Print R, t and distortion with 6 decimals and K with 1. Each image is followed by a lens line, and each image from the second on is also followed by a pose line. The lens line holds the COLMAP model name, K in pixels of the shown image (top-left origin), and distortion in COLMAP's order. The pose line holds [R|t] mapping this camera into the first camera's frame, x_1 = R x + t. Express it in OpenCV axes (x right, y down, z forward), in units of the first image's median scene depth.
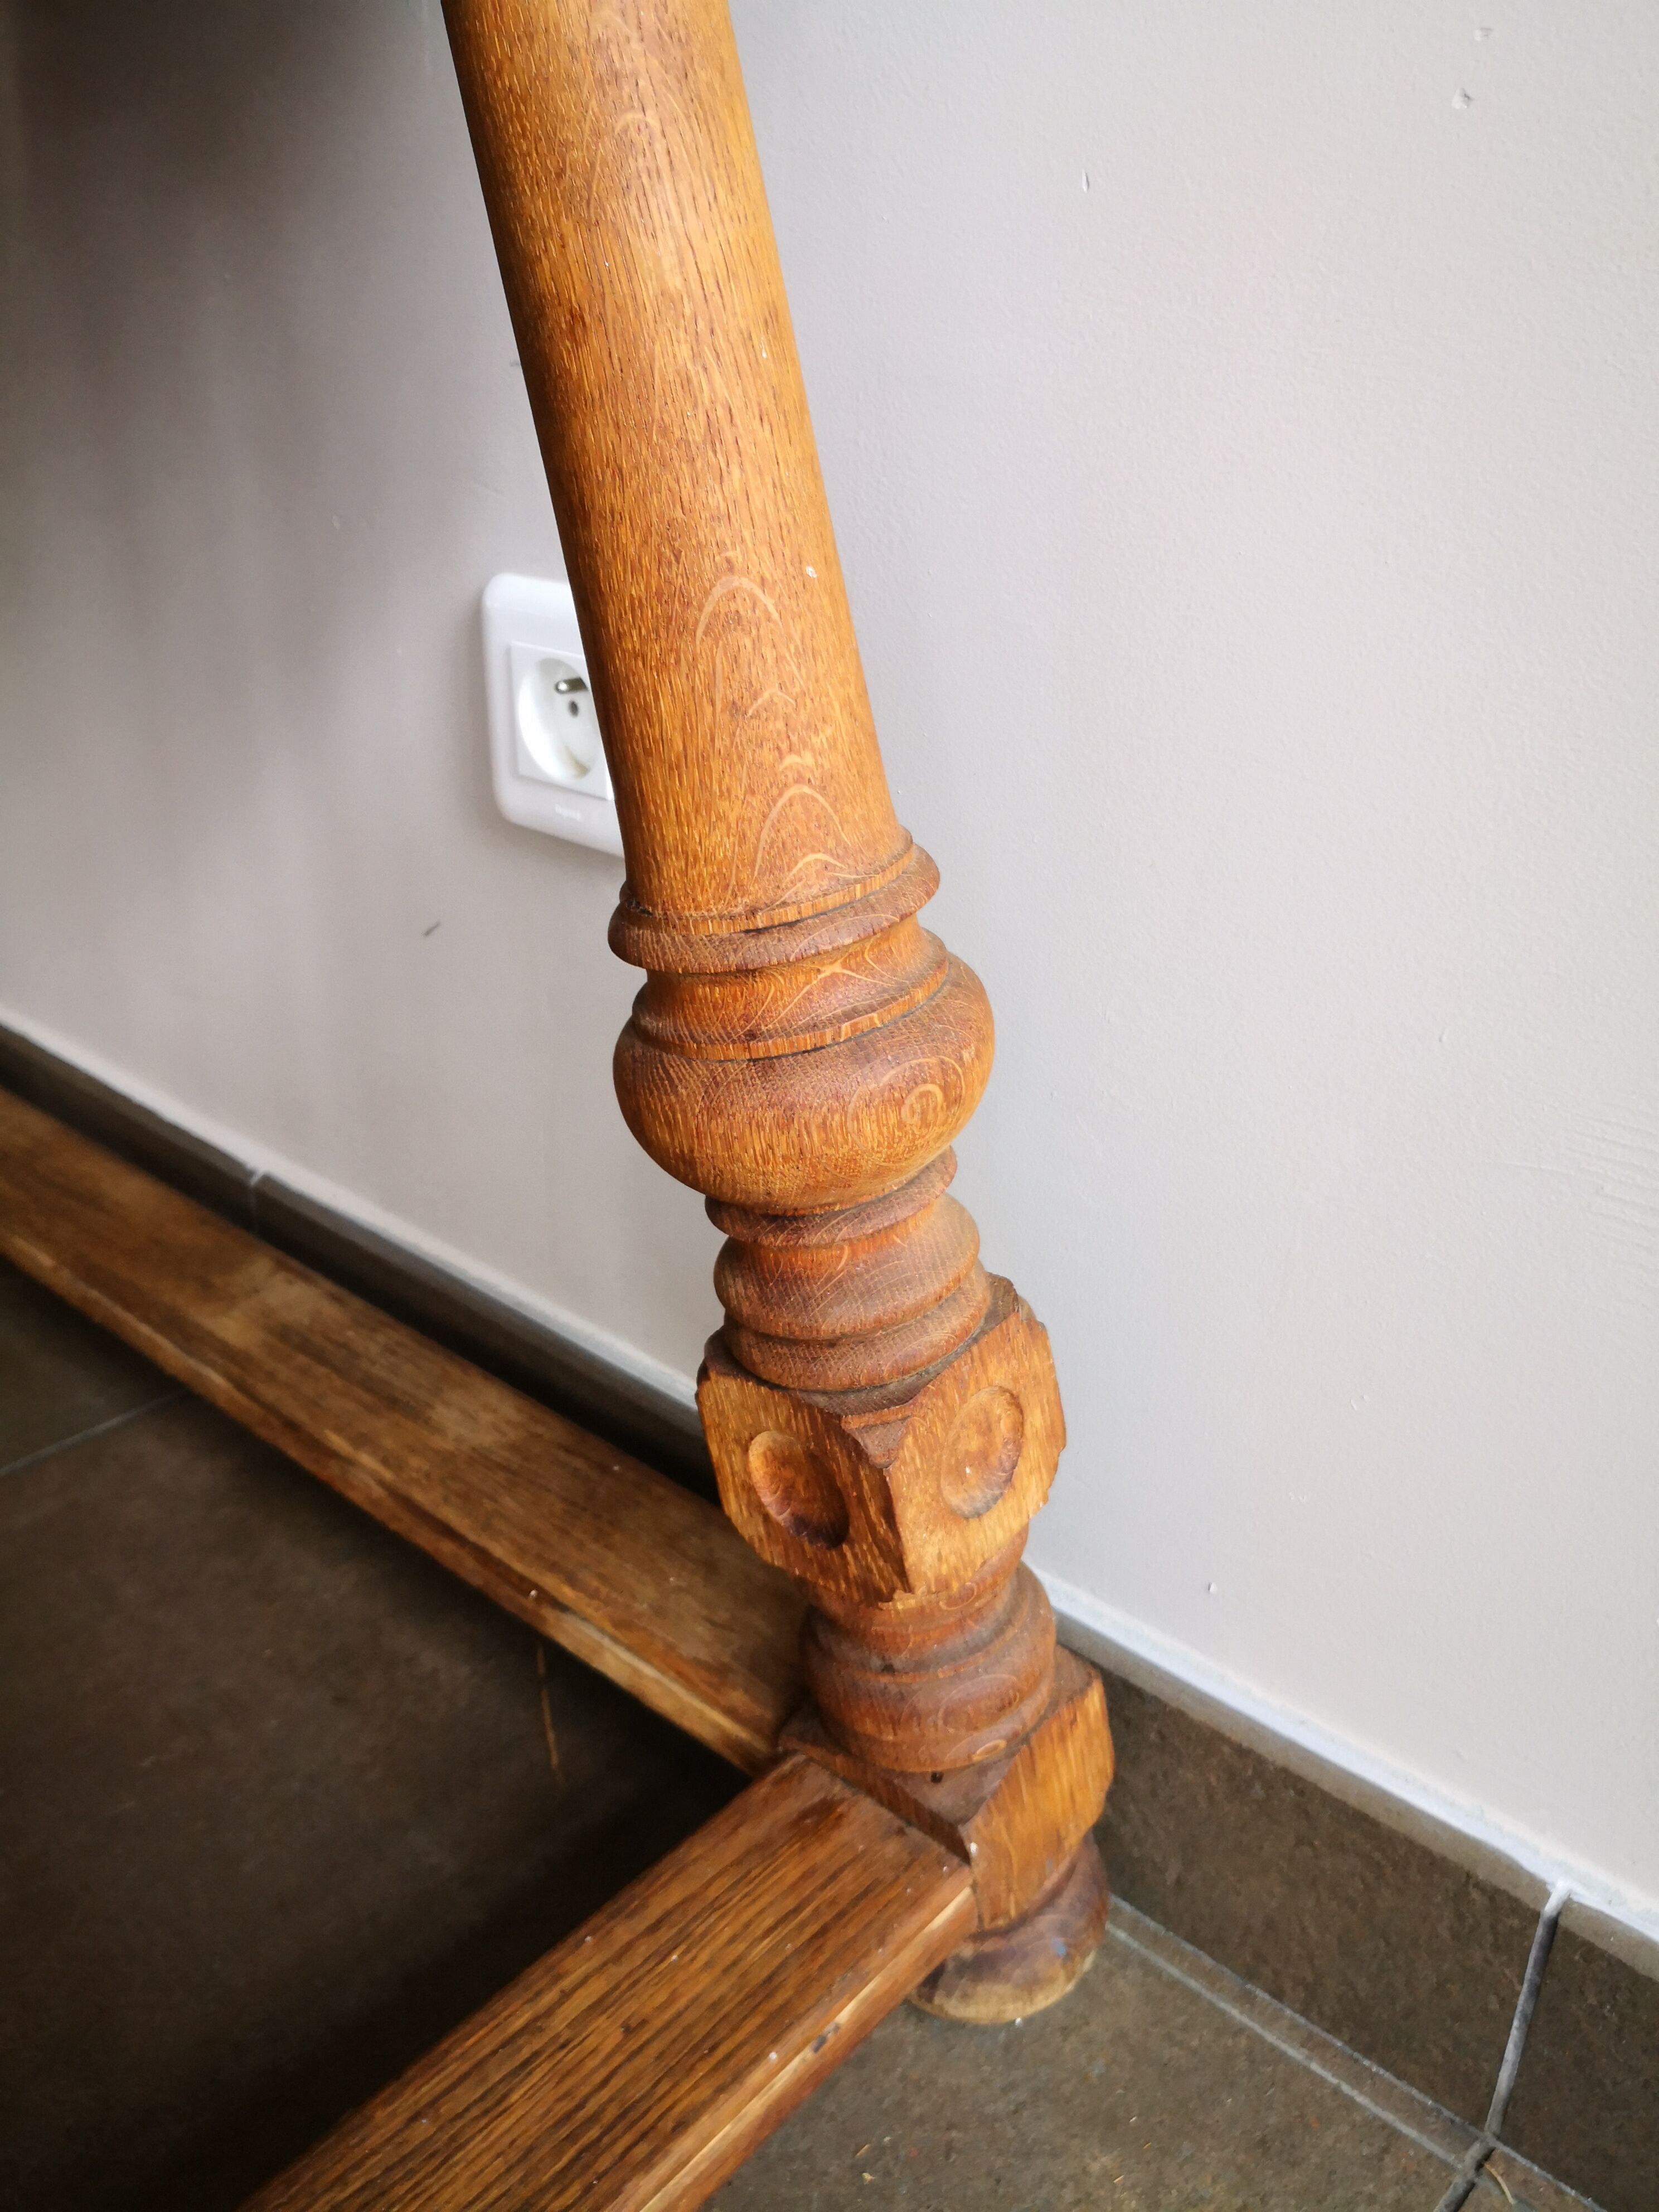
lens RADIAL K [[1800.4, 0, 808.4], [0, 1800.4, 1107.0], [0, 0, 1]] dist [0.014344, -0.048342]
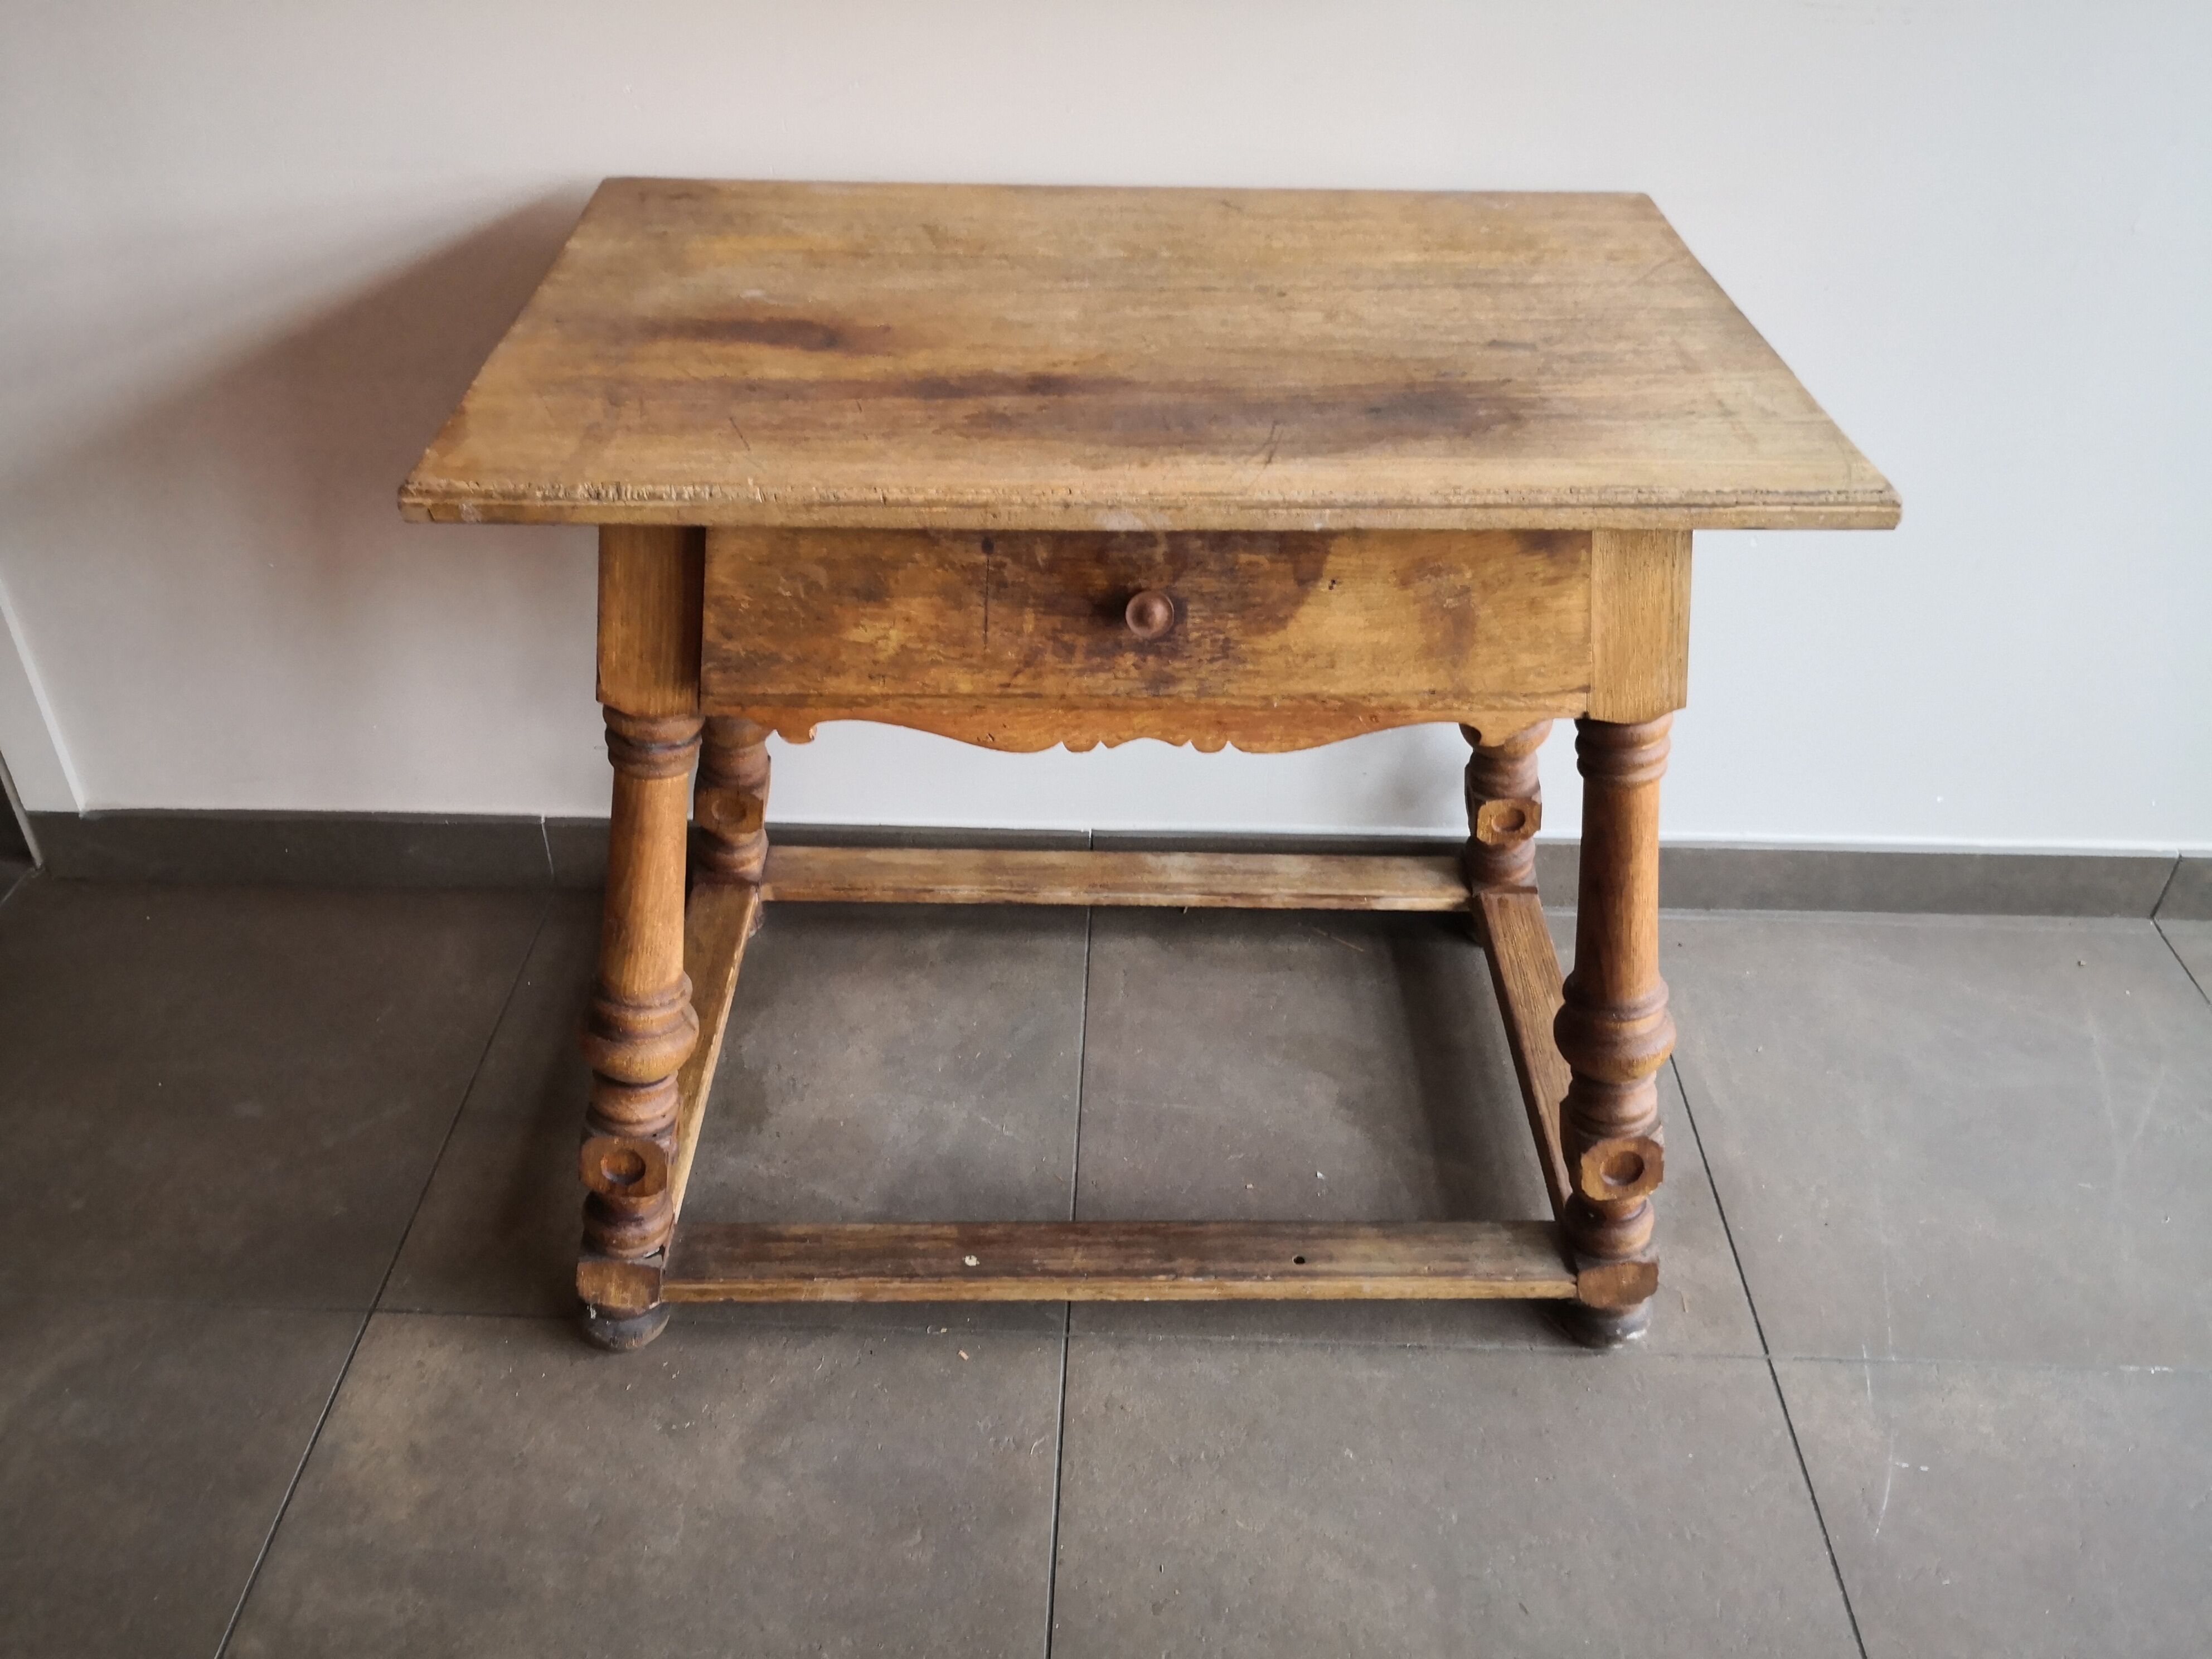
lens RADIAL K [[1764.6, 0, 1102.0], [0, 1764.6, 840.8], [0, 0, 1]] dist [0.078014, -0.258687]
pose [[0.750044, -0.389686, 0.534396, -2.848718], [0.271700, 0.918208, 0.288224, -1.144145], [-0.603004, -0.070985, 0.794574, -1.612272]]
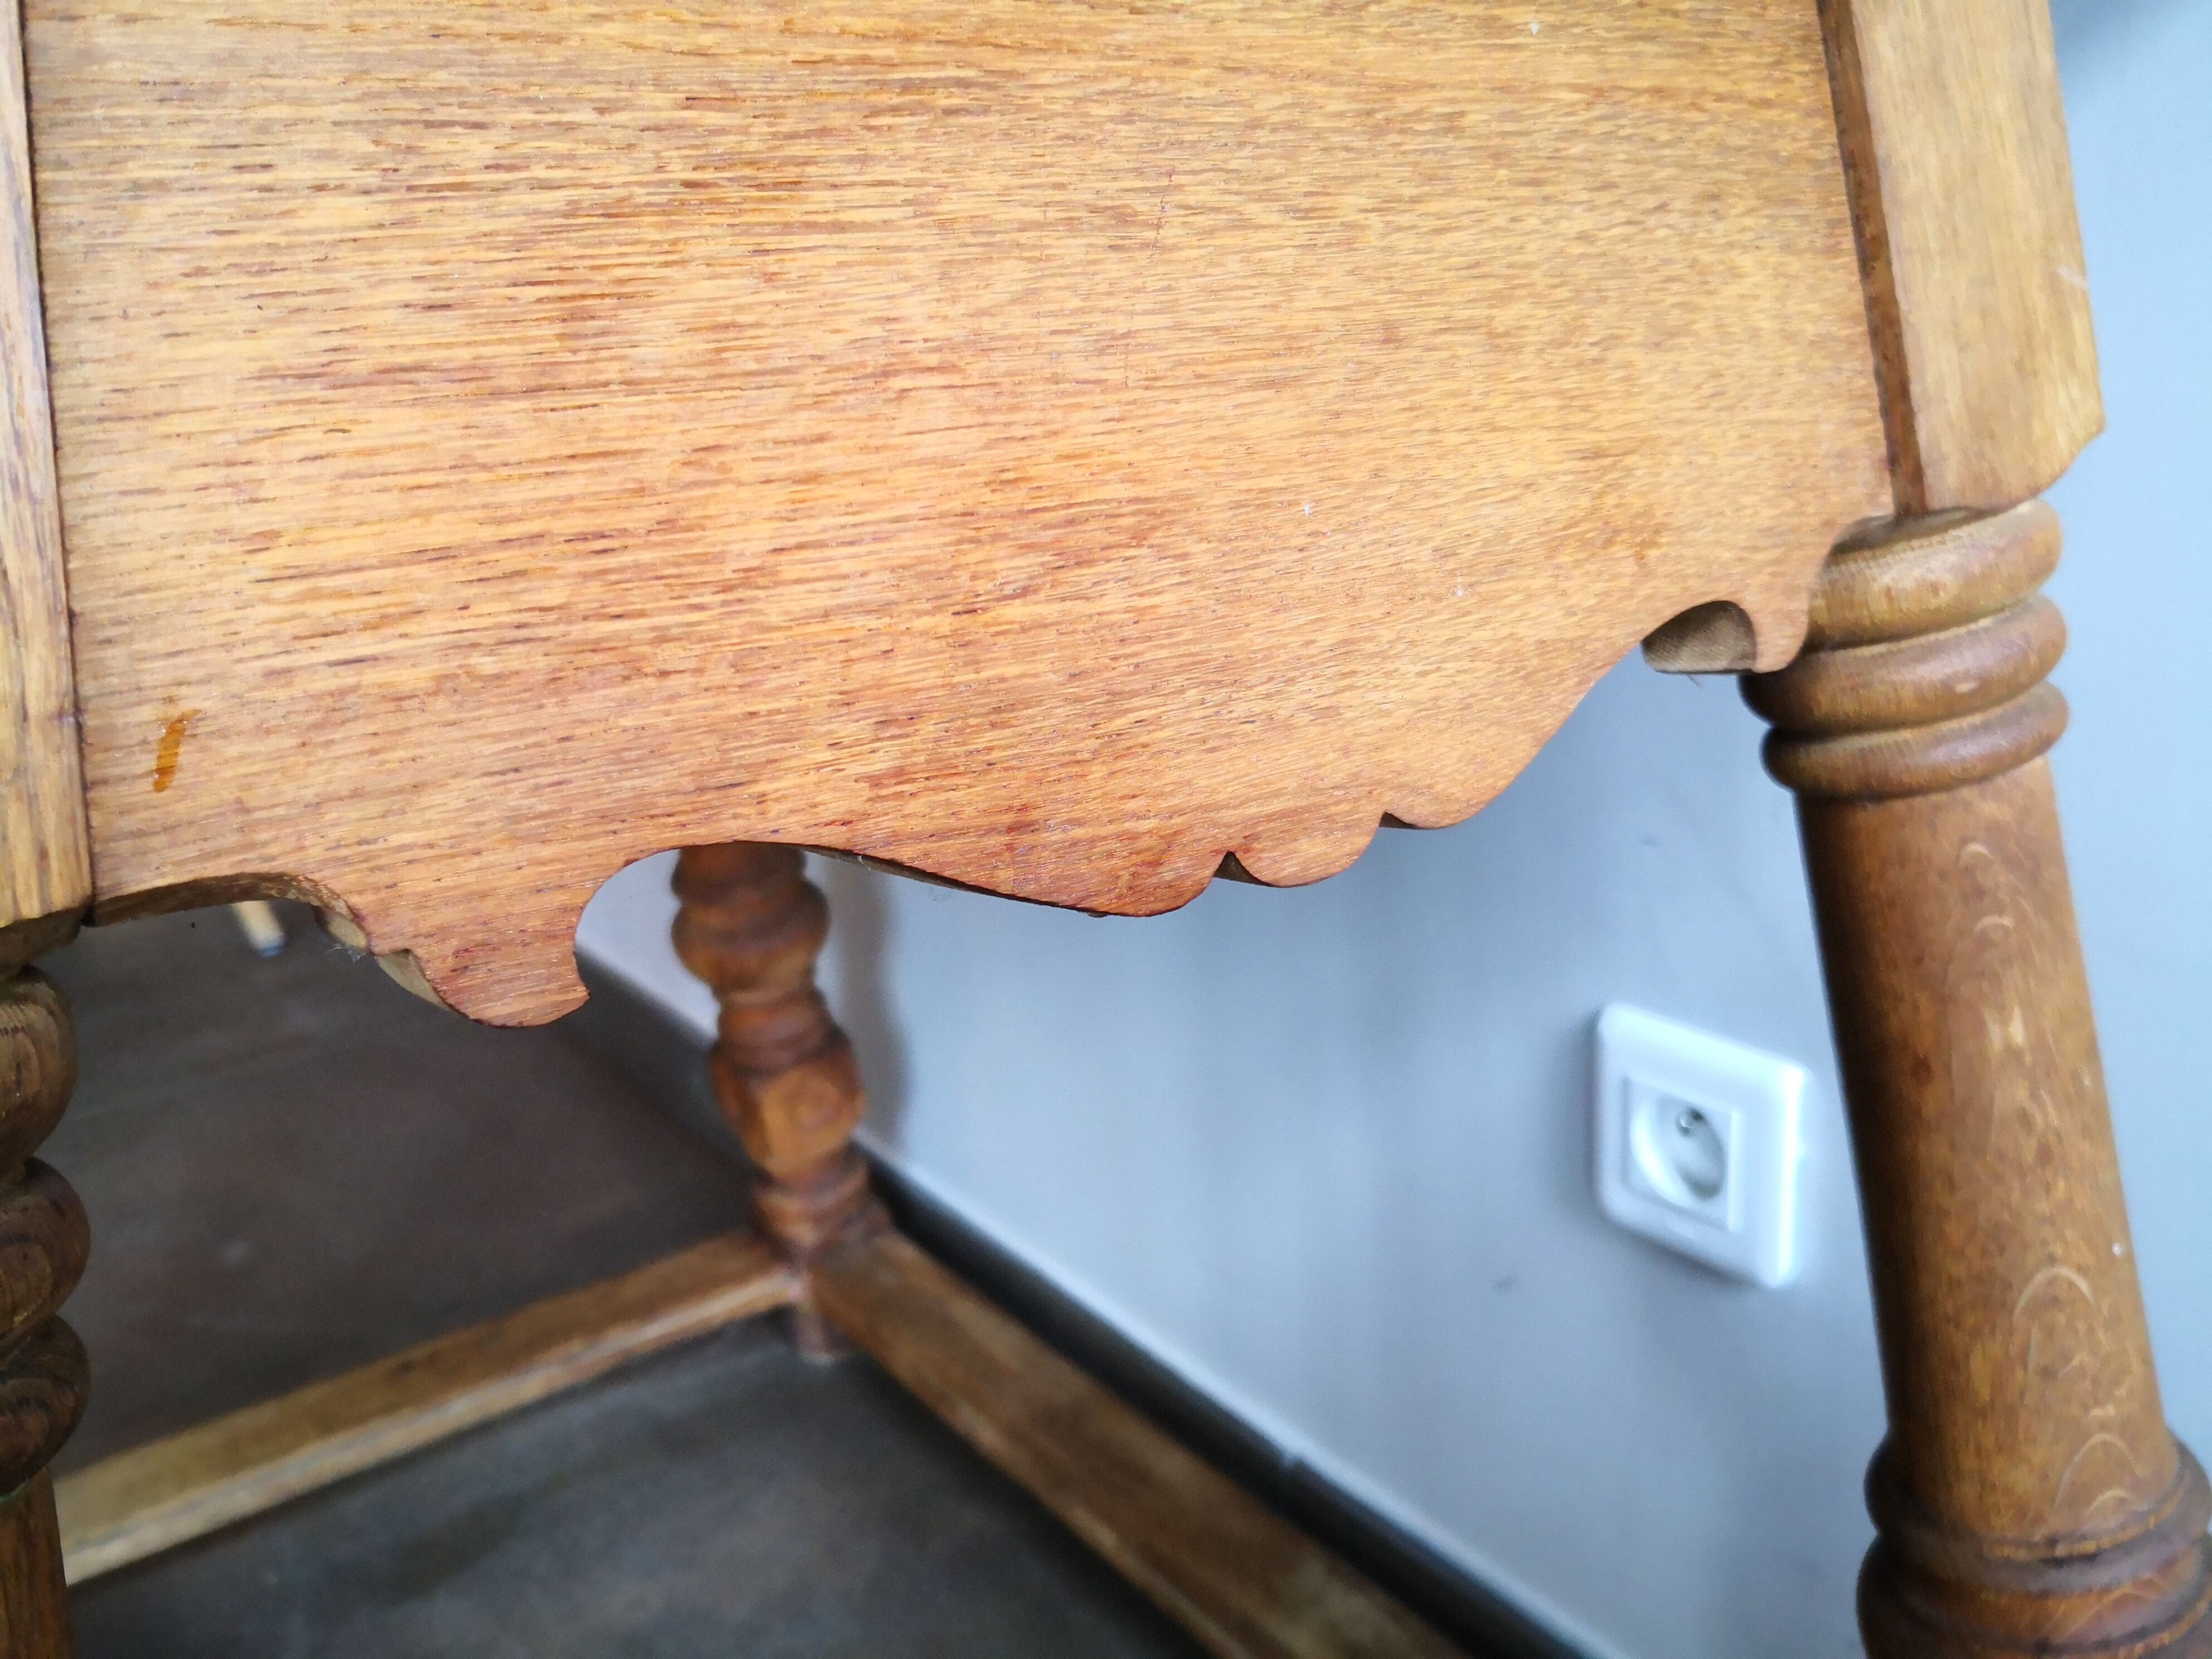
lens RADIAL K [[1819.7, 0, 1117.9], [0, 1819.7, 833.1], [0, 0, 1]] dist [-0.034547, 0.015654]
pose [[0.971739, -0.011467, -0.235779, -0.268745], [-0.024058, 0.988808, -0.147242, -0.303286], [0.234829, 0.148753, 0.960587, -0.194965]]
